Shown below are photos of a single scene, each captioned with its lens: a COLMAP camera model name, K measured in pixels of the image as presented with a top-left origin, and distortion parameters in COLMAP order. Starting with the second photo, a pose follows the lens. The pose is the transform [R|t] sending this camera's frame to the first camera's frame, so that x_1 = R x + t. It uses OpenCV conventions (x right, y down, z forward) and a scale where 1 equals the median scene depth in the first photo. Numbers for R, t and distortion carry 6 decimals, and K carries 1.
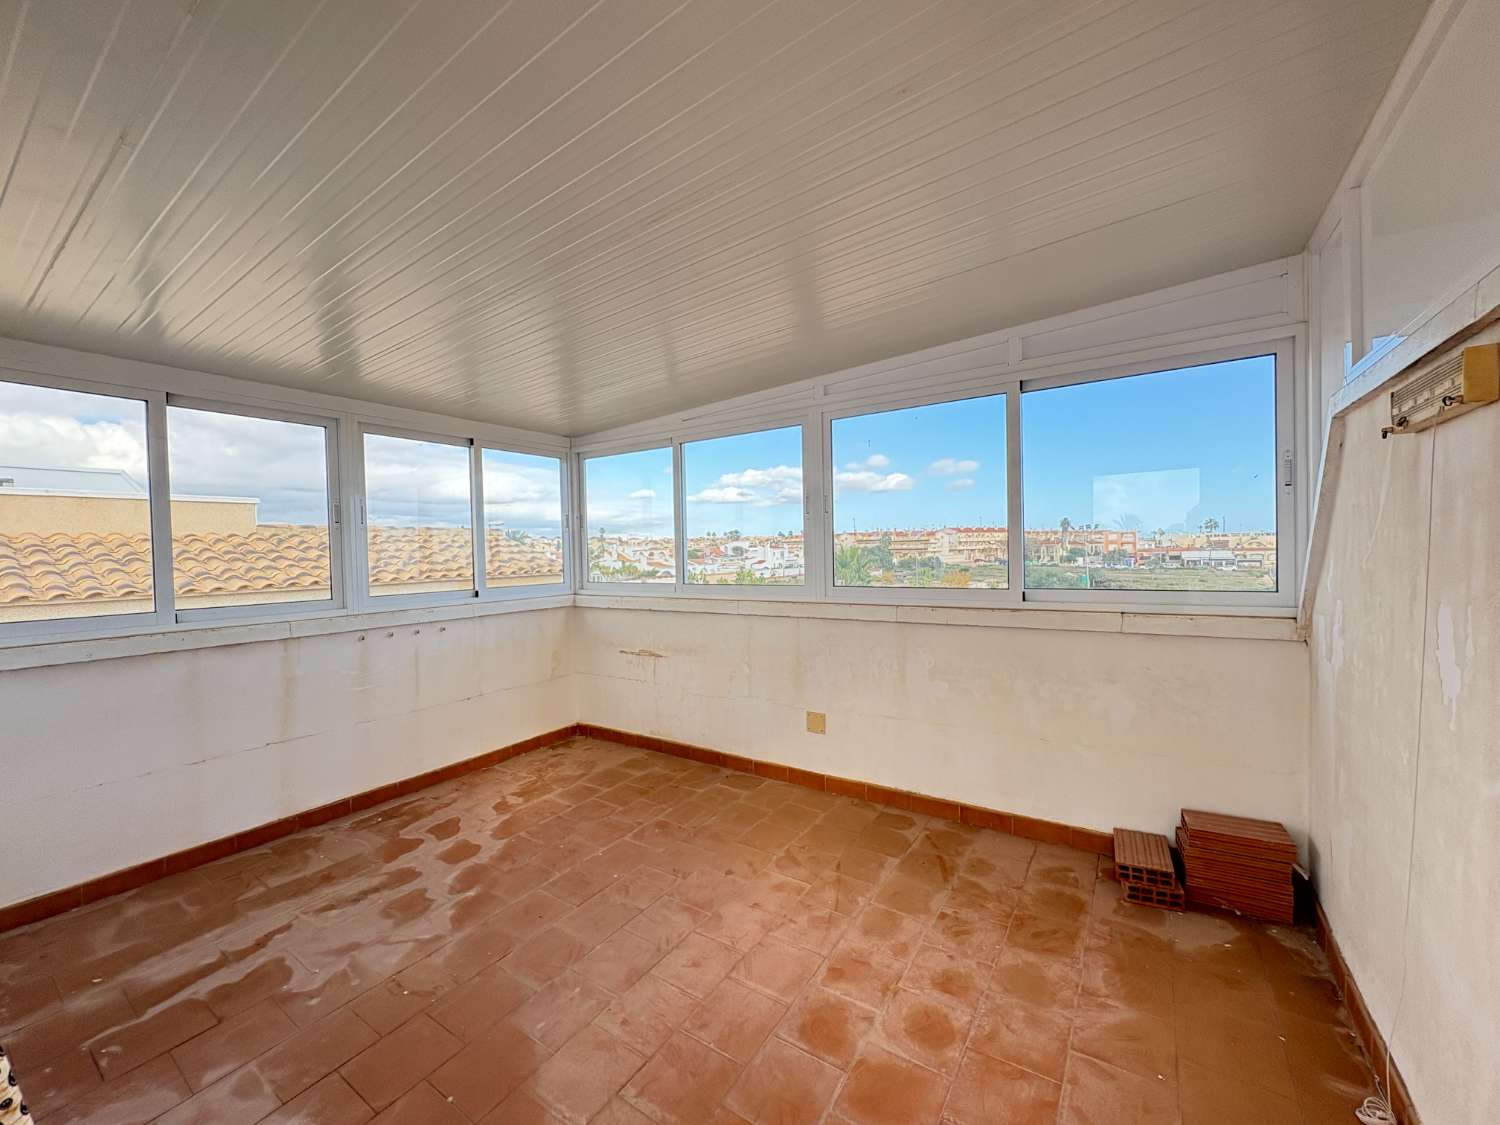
lens RADIAL K [[598.9, 0, 748.3], [0, 598.9, 560.4], [0, 0, 1]] dist [-0.000359, 0.000007]
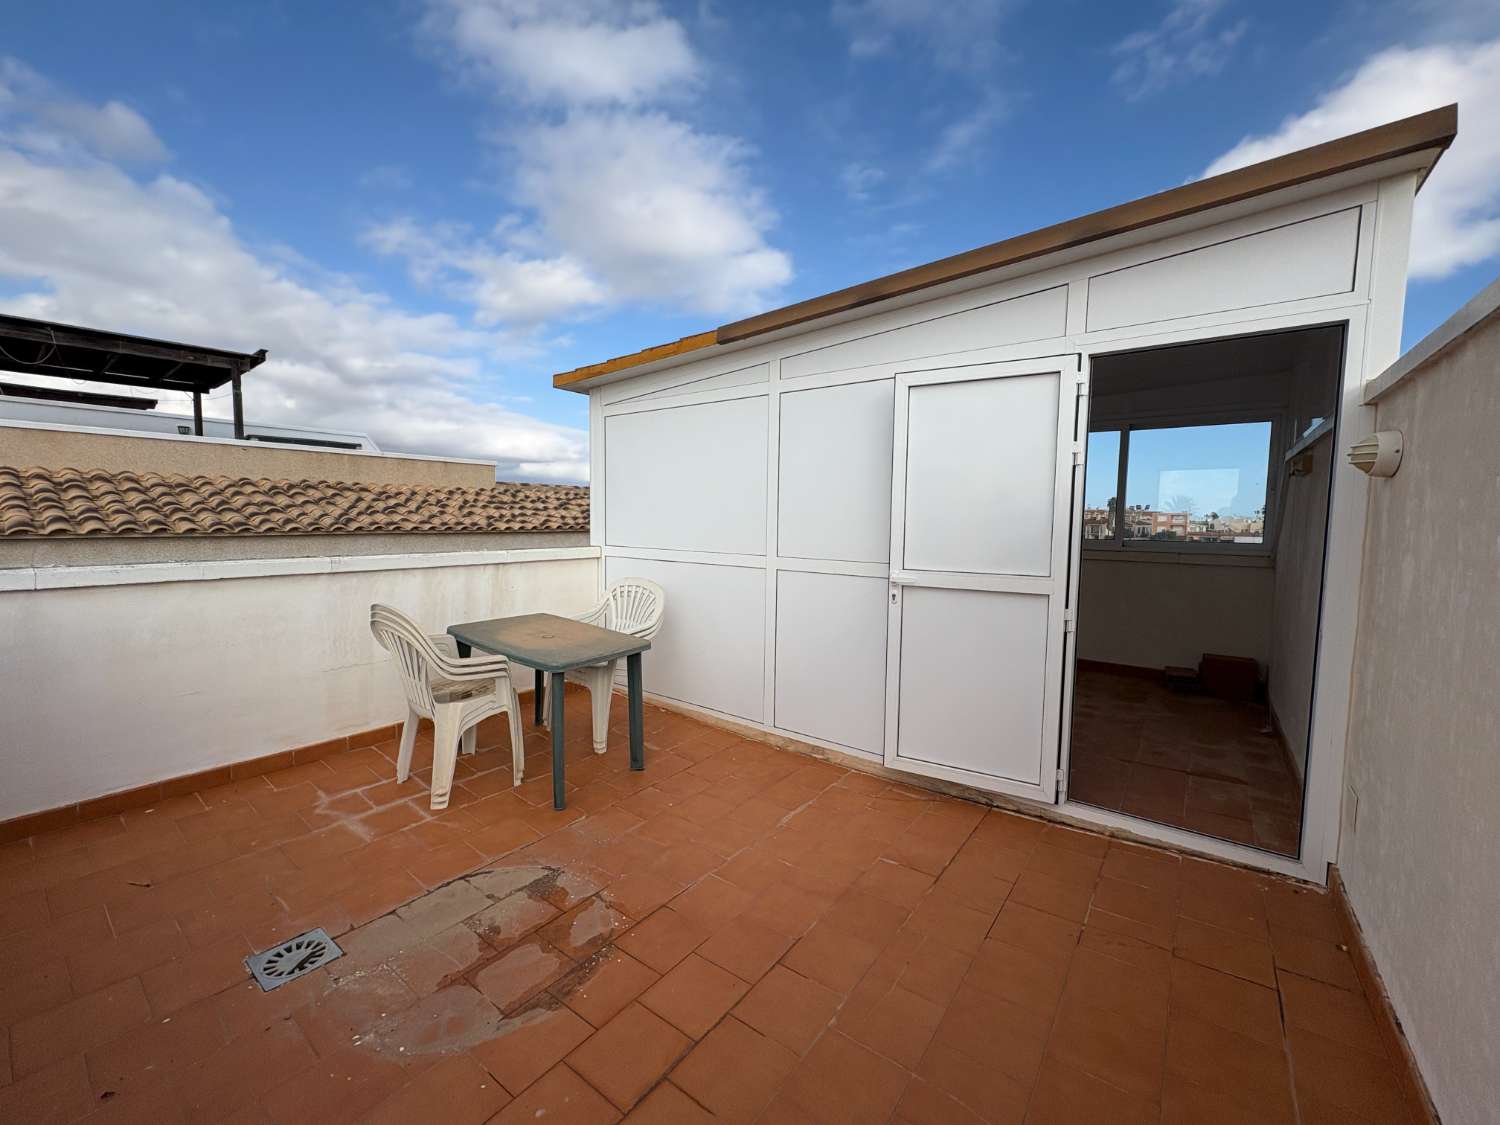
lens RADIAL K [[594.3, 0, 749.6], [0, 594.3, 565.8], [0, 0, 1]] dist [-0.000050, 0.000232]
pose [[0.997552, 0.043016, -0.055127, -0.228377], [-0.039386, 0.997086, 0.065336, 0.021036], [0.057776, -0.063005, 0.996339, -0.346029]]
